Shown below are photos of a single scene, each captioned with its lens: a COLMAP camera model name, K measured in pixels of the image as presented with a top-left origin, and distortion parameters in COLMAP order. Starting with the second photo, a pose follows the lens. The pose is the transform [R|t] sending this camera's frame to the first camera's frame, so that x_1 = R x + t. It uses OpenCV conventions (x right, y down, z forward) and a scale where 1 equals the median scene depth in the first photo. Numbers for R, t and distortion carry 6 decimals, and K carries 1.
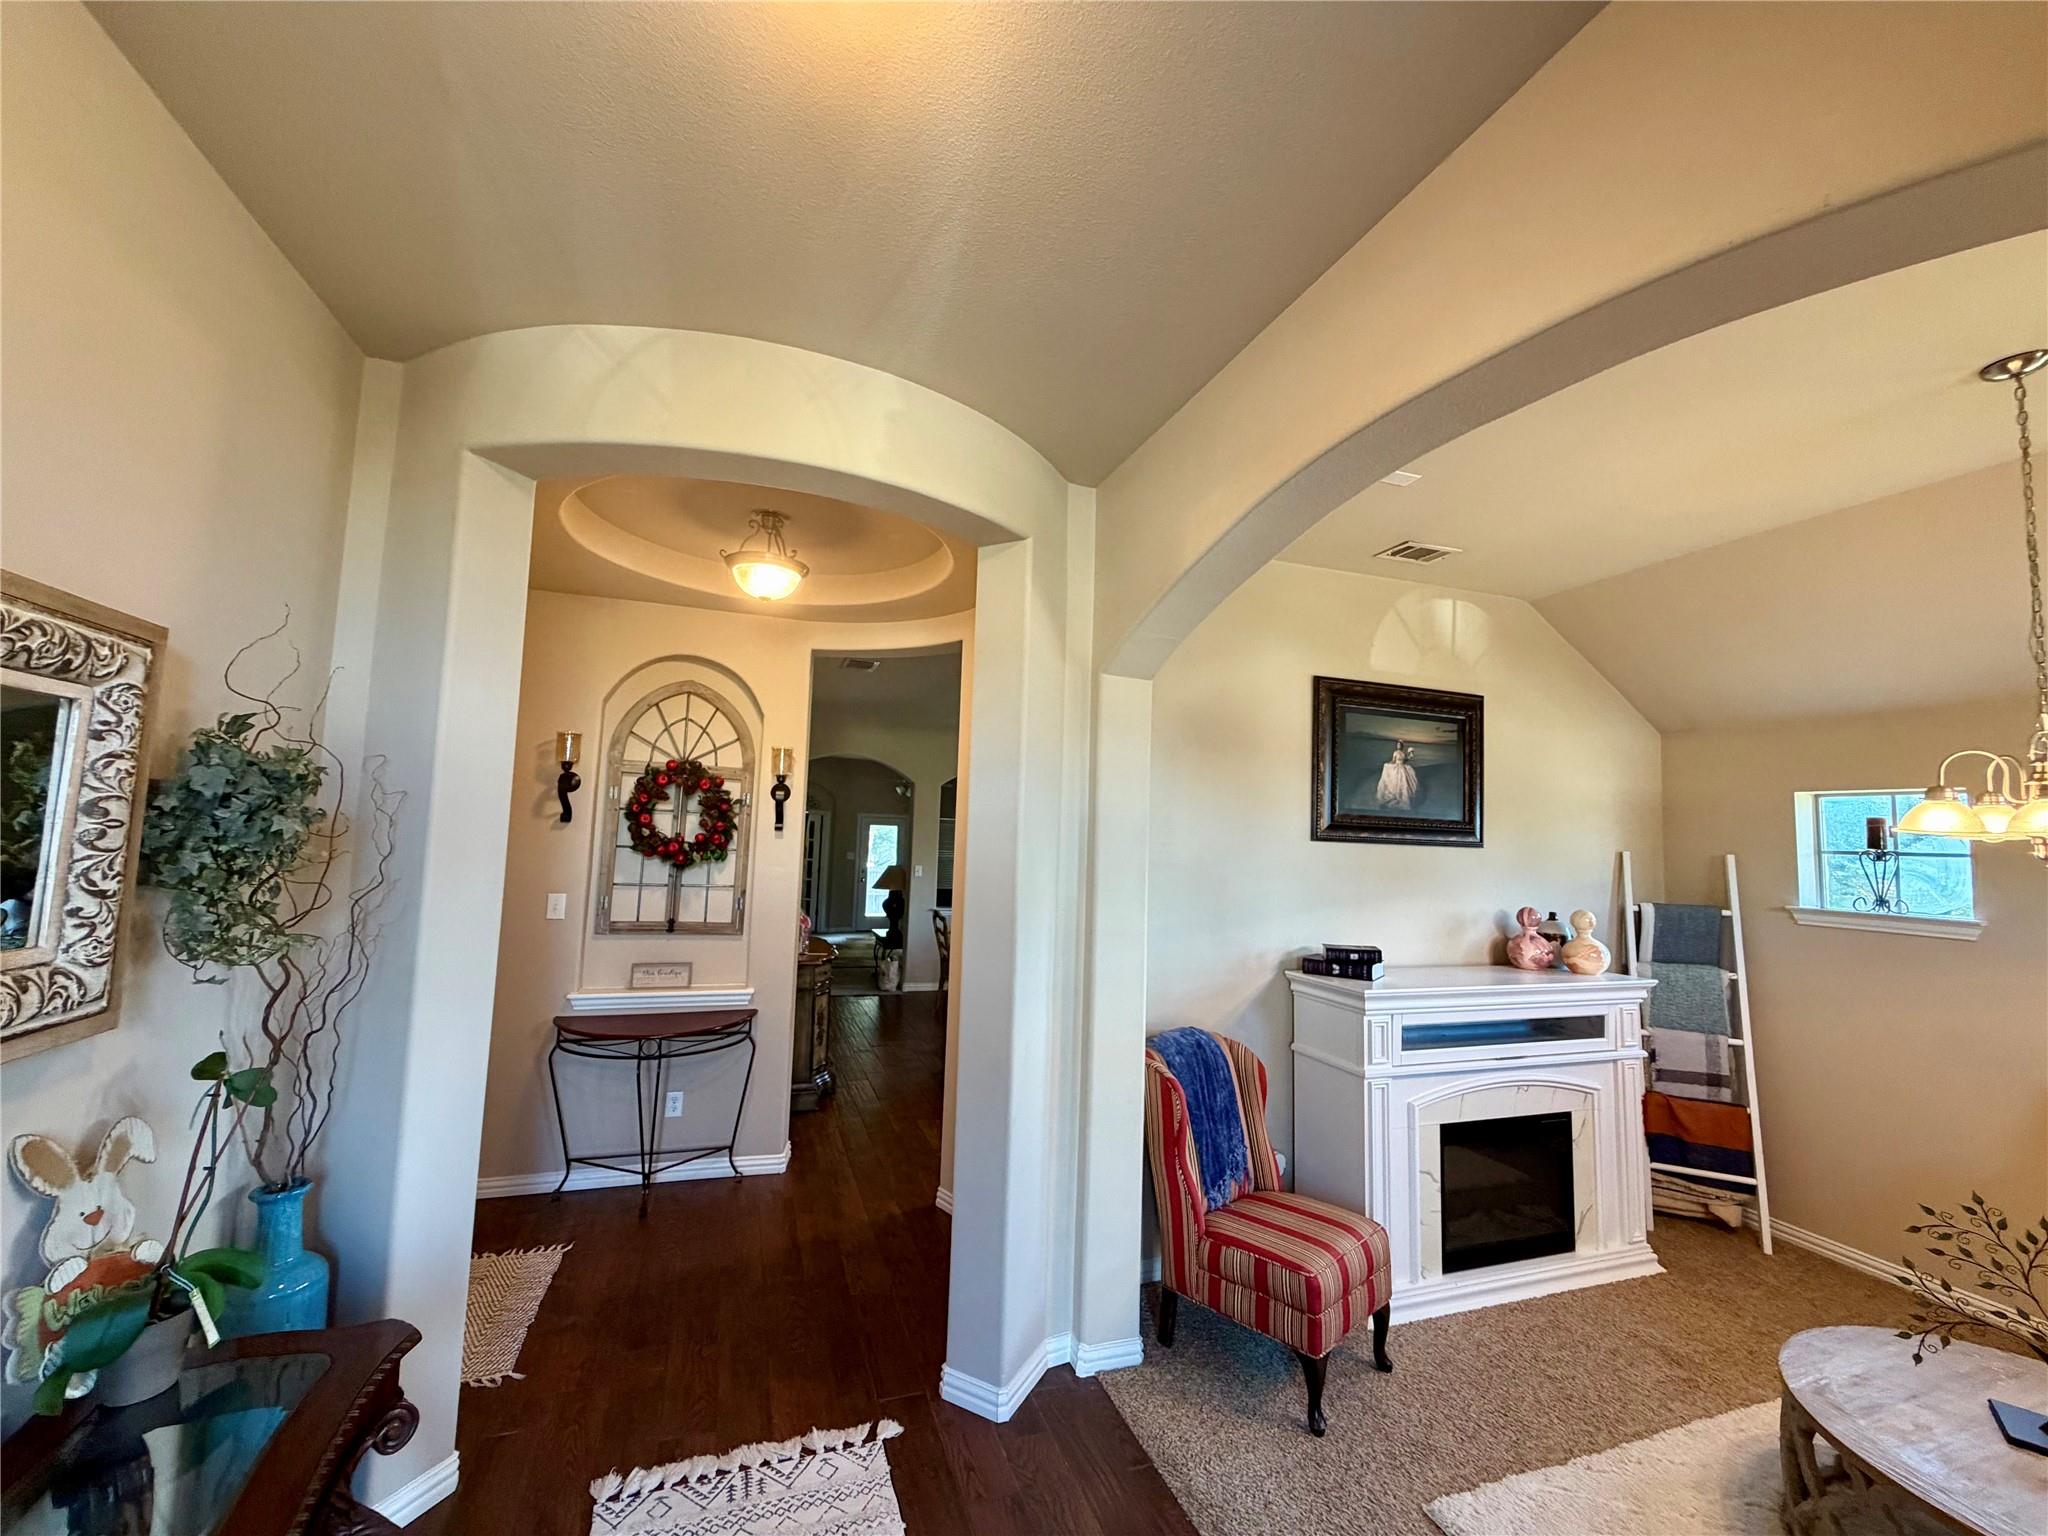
lens RADIAL K [[813.0, 0, 1016.7], [0, 813.0, 771.9], [0, 0, 1]] dist [0.000342, 0.000493]
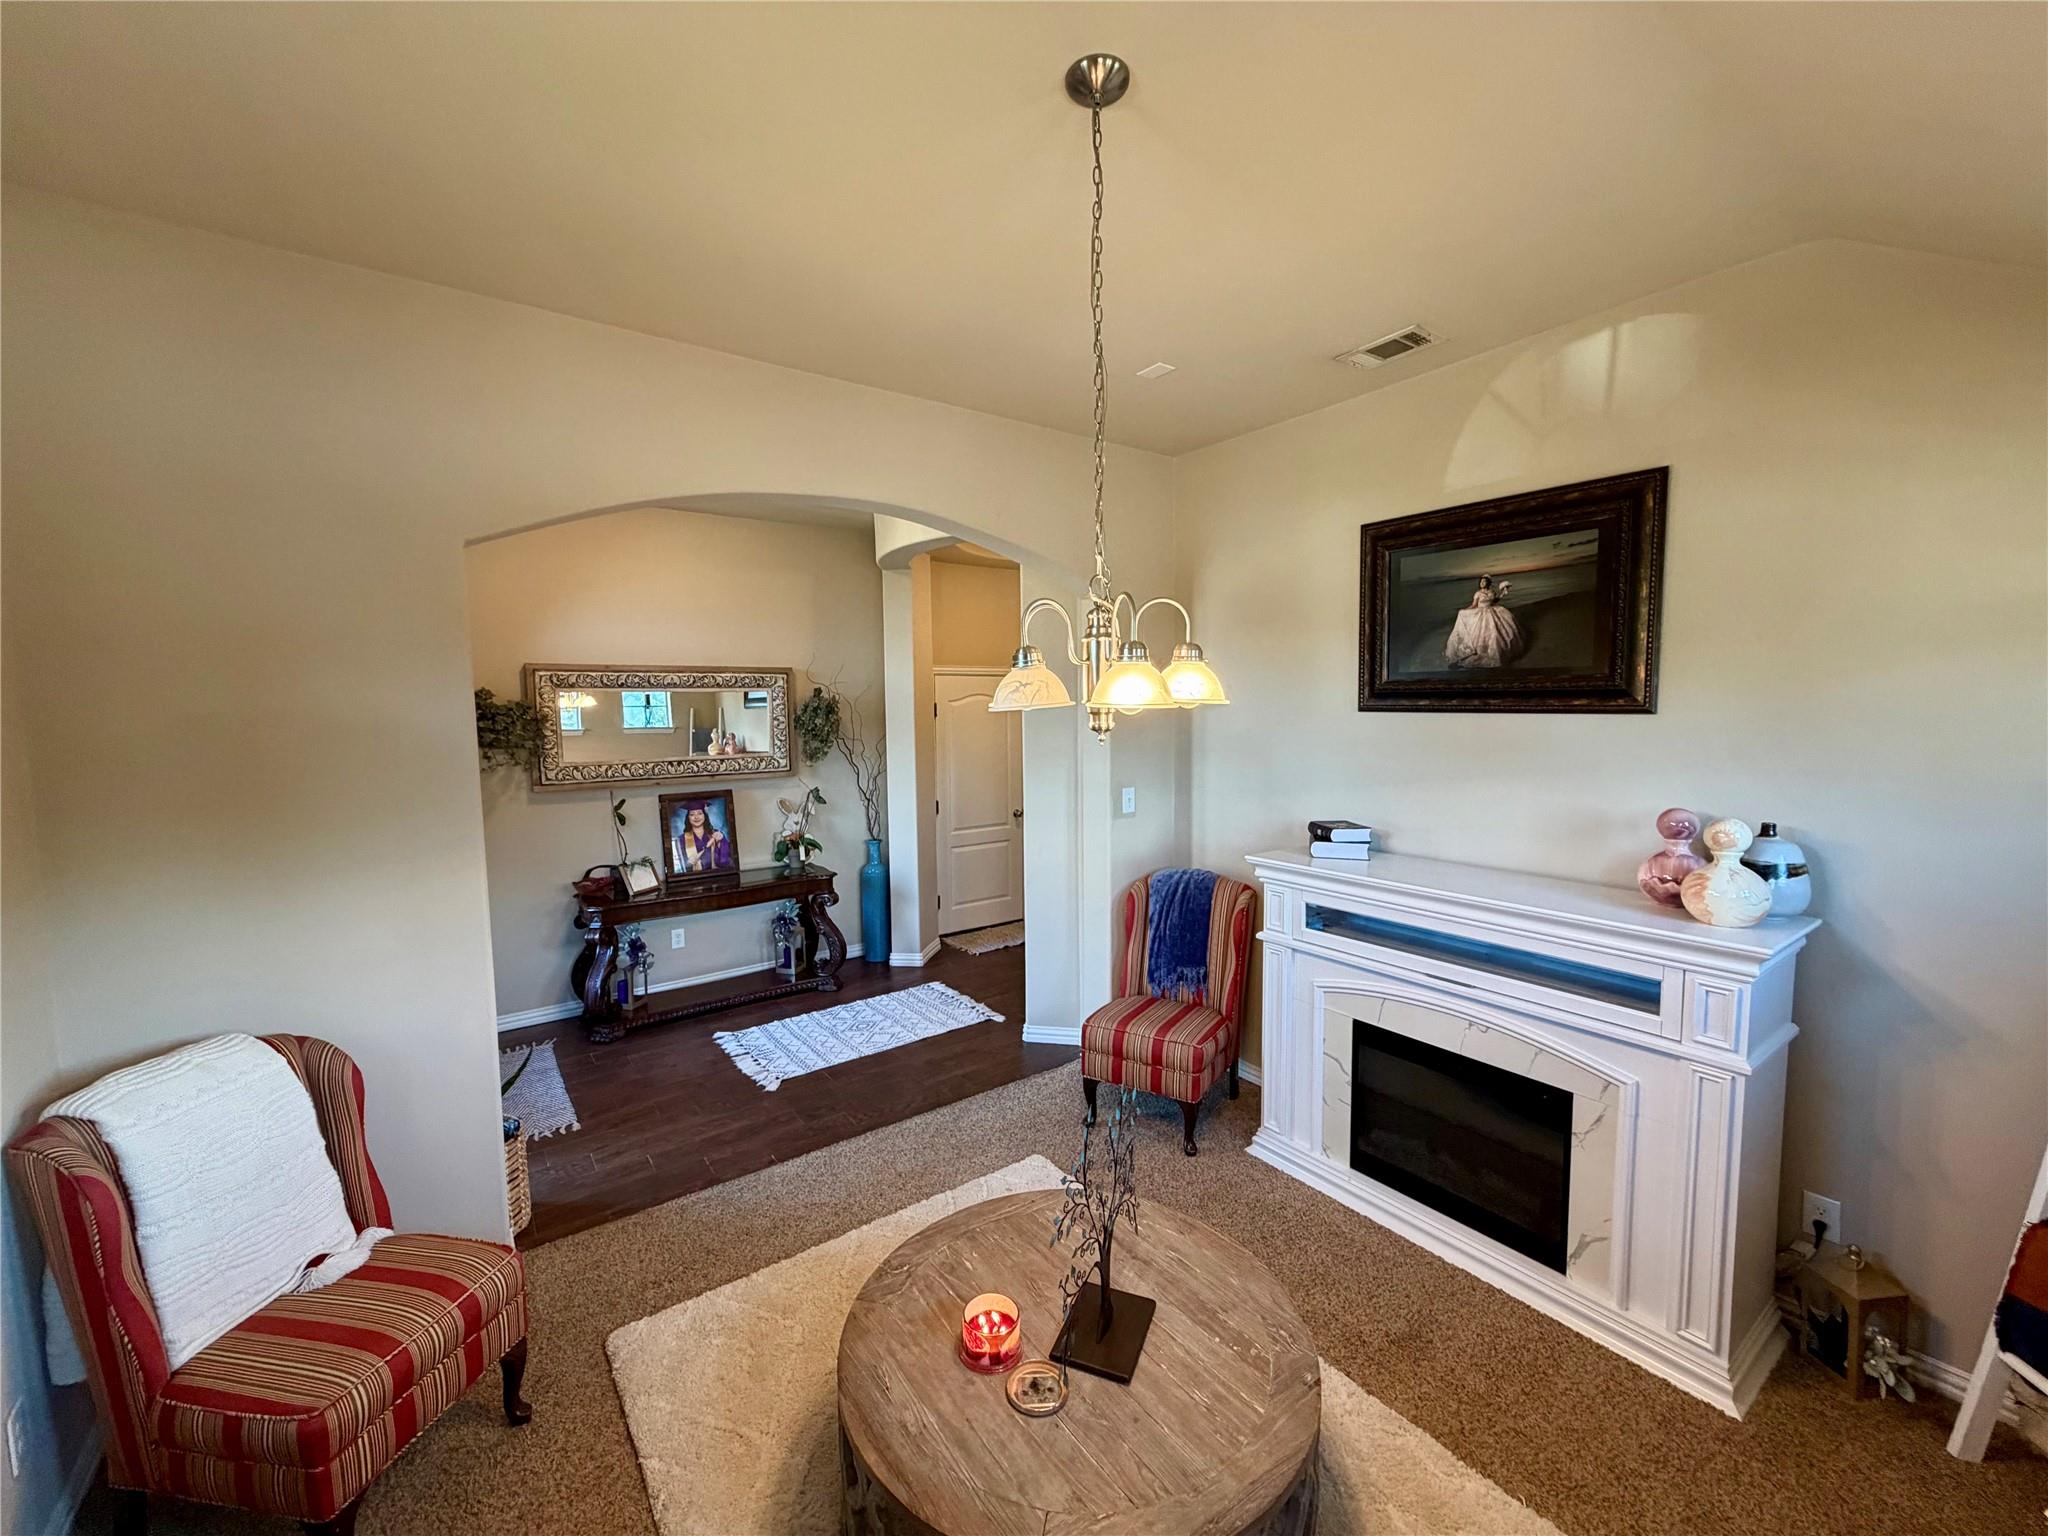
lens RADIAL K [[828.6, 0, 1024.0], [0, 828.6, 768.0], [0, 0, 1]] dist [0.000400, 0.000101]
pose [[0.289750, 0.043079, -0.956132, 1.130834], [0.103450, 0.991724, 0.076033, 0.037291], [0.951495, -0.120942, 0.282896, 0.361667]]
